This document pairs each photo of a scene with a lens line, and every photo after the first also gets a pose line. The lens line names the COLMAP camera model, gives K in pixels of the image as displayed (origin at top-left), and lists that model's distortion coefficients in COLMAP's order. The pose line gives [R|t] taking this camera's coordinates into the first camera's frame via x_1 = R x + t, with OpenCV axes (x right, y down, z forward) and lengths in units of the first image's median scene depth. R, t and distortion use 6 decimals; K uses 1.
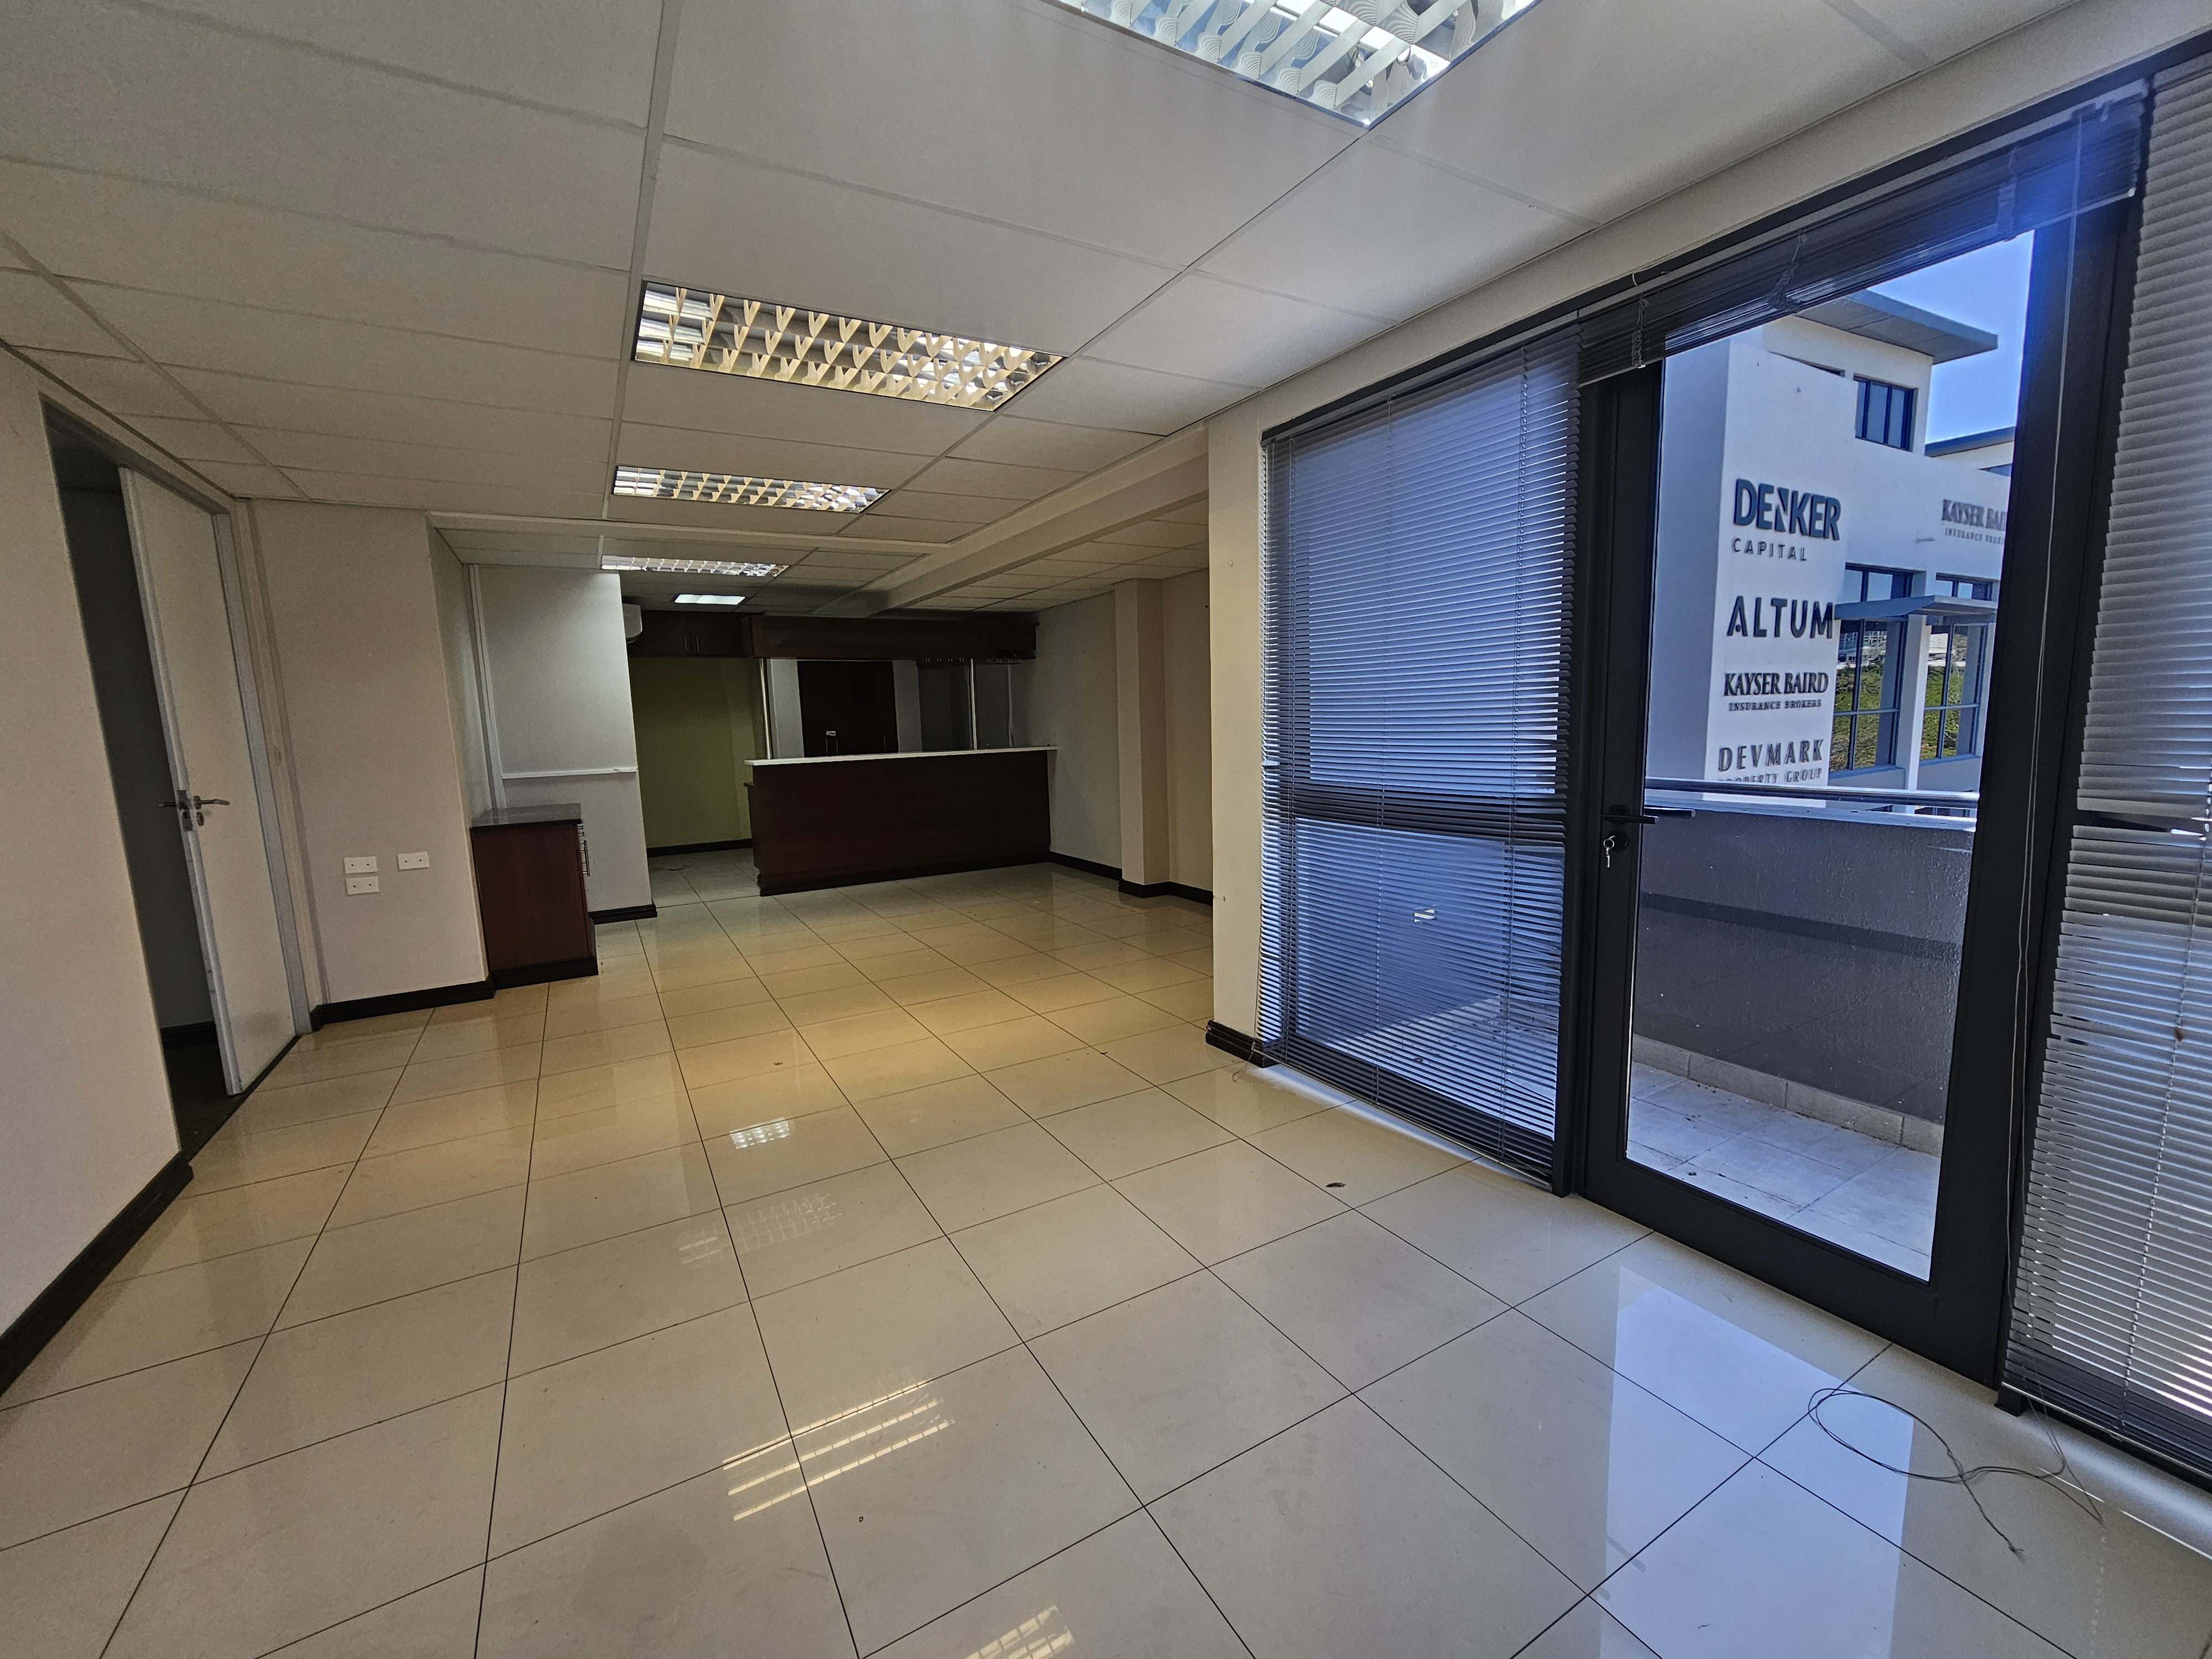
lens RADIAL K [[909.1, 0, 1111.5], [0, 909.1, 837.2], [0, 0, 1]] dist [-0.002129, 0.000878]
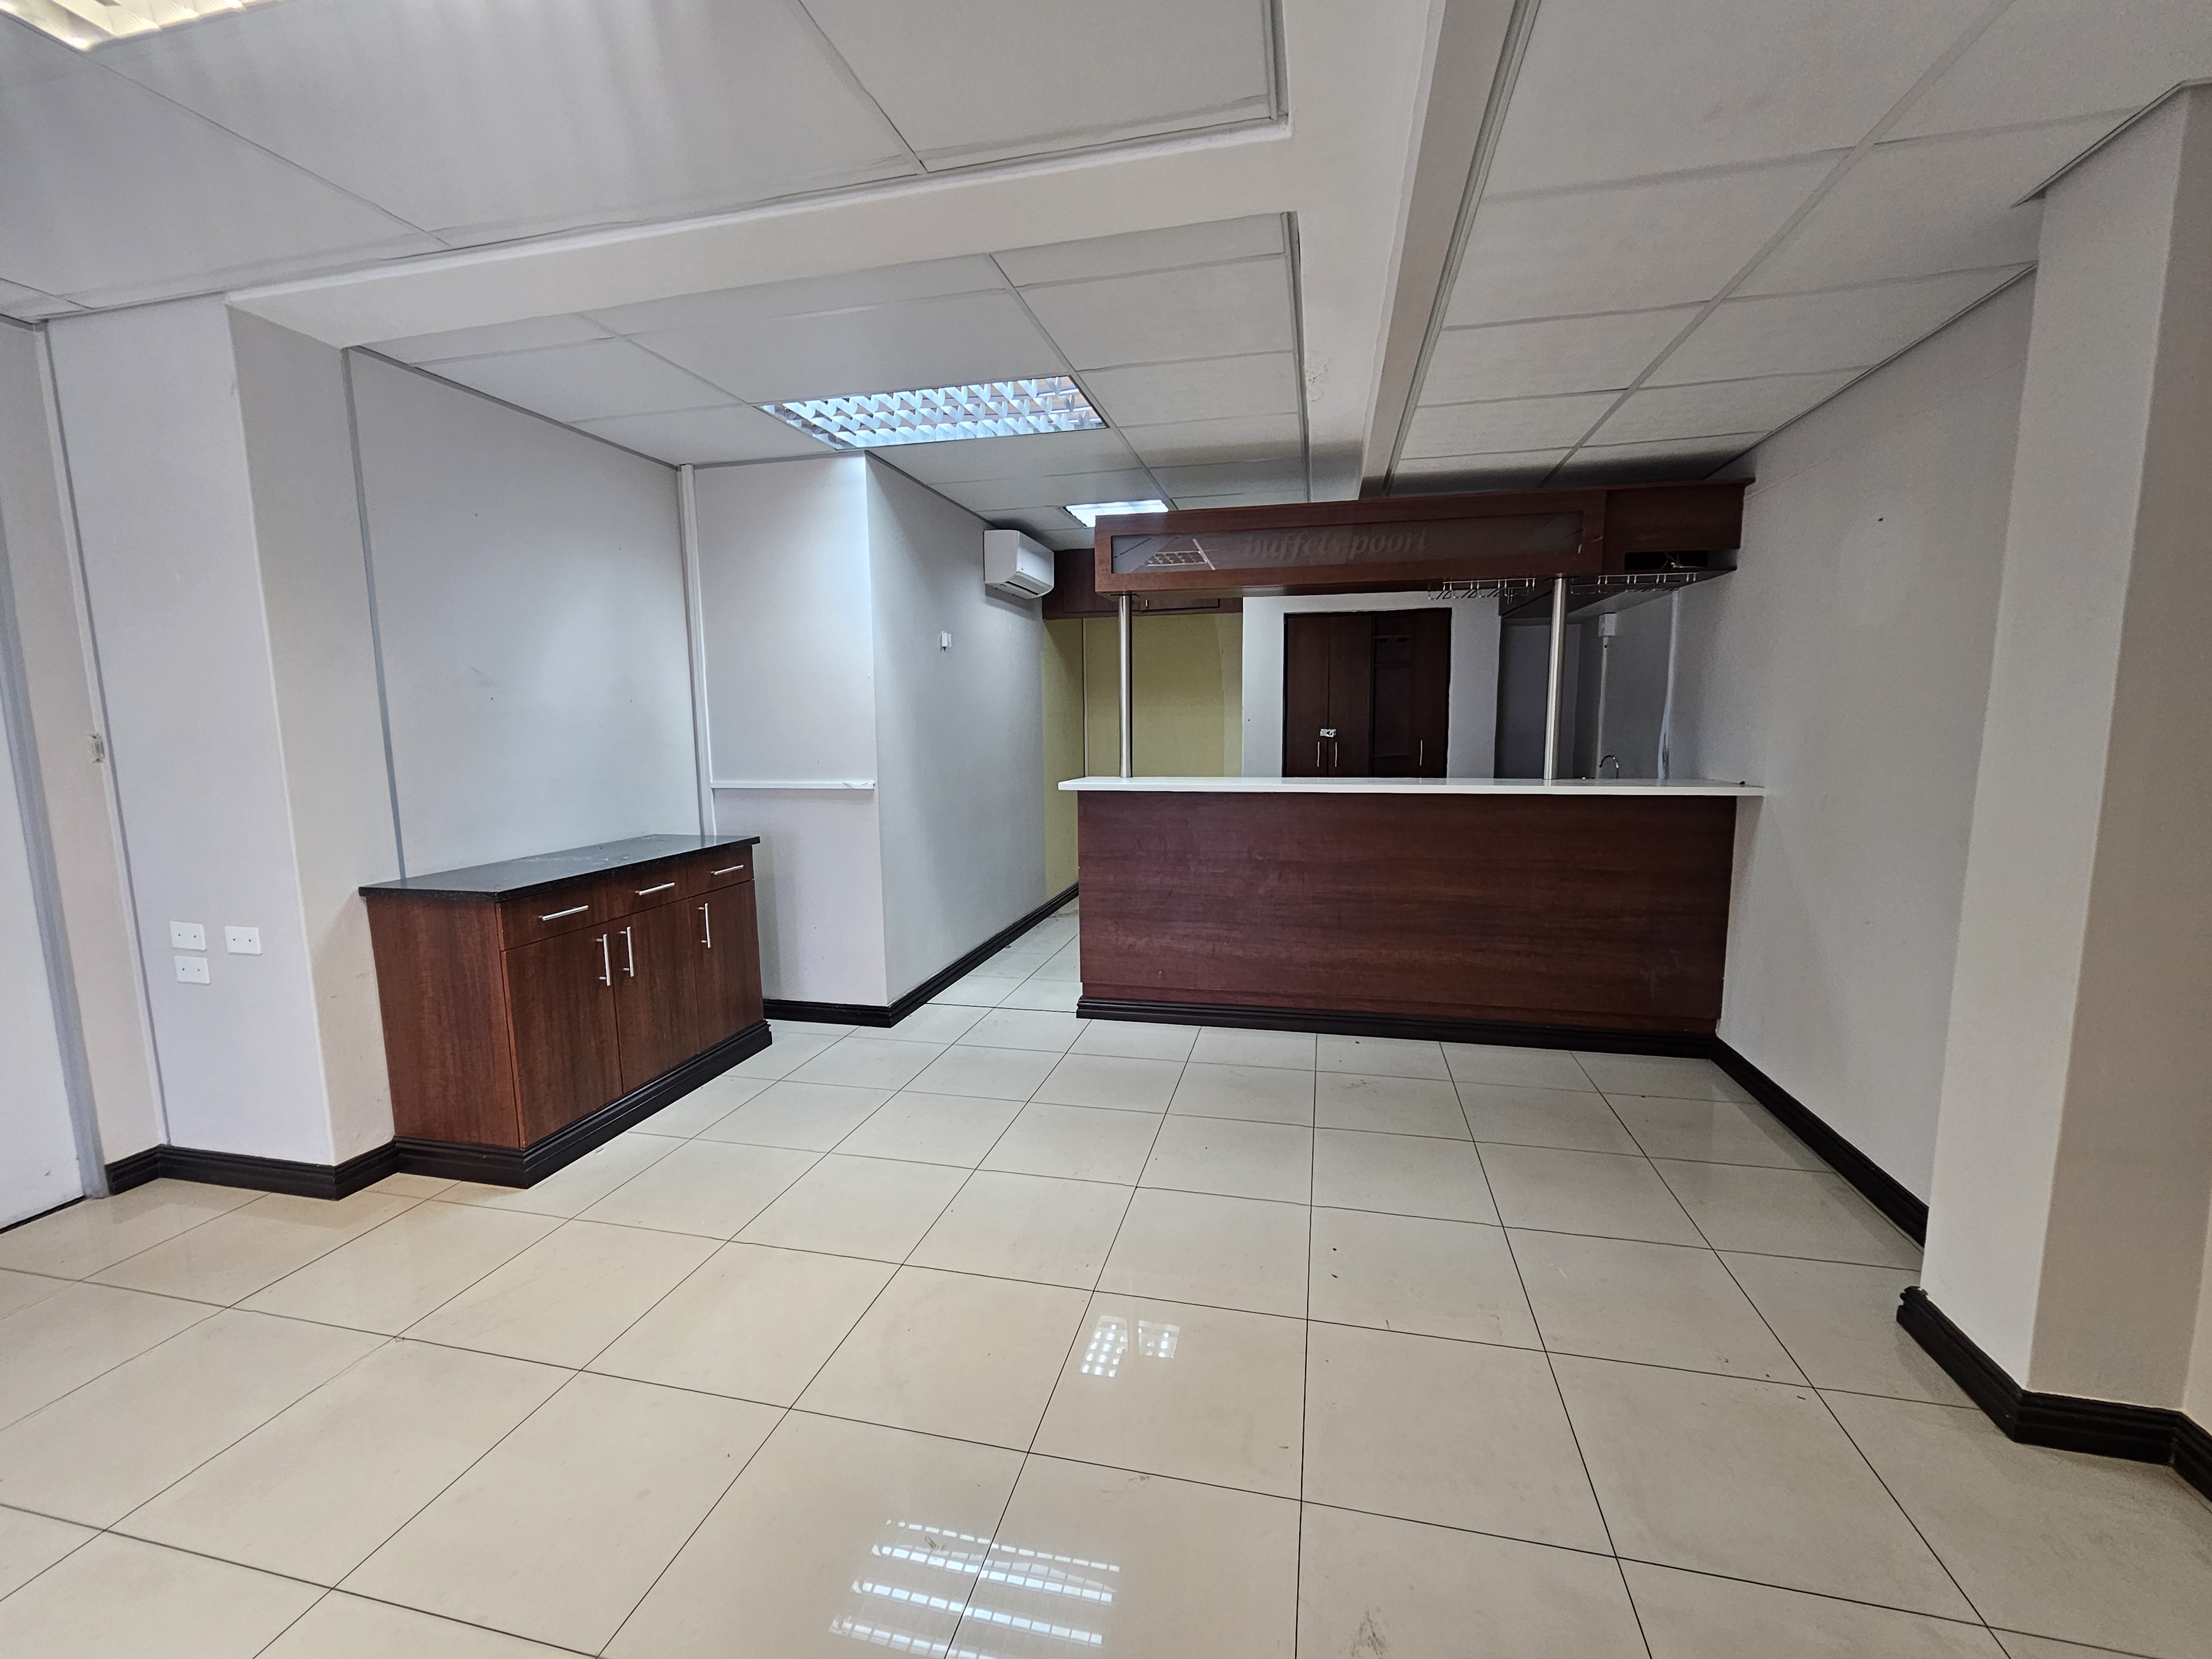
lens RADIAL K [[909.1, 0, 1100.6], [0, 909.1, 848.7], [0, 0, 1]] dist [-0.002129, 0.000878]
pose [[0.724517, 0.121608, -0.678444, 0.001826], [-0.107103, 0.992220, 0.063475, -0.080395], [0.680885, 0.026674, 0.731905, 0.609419]]
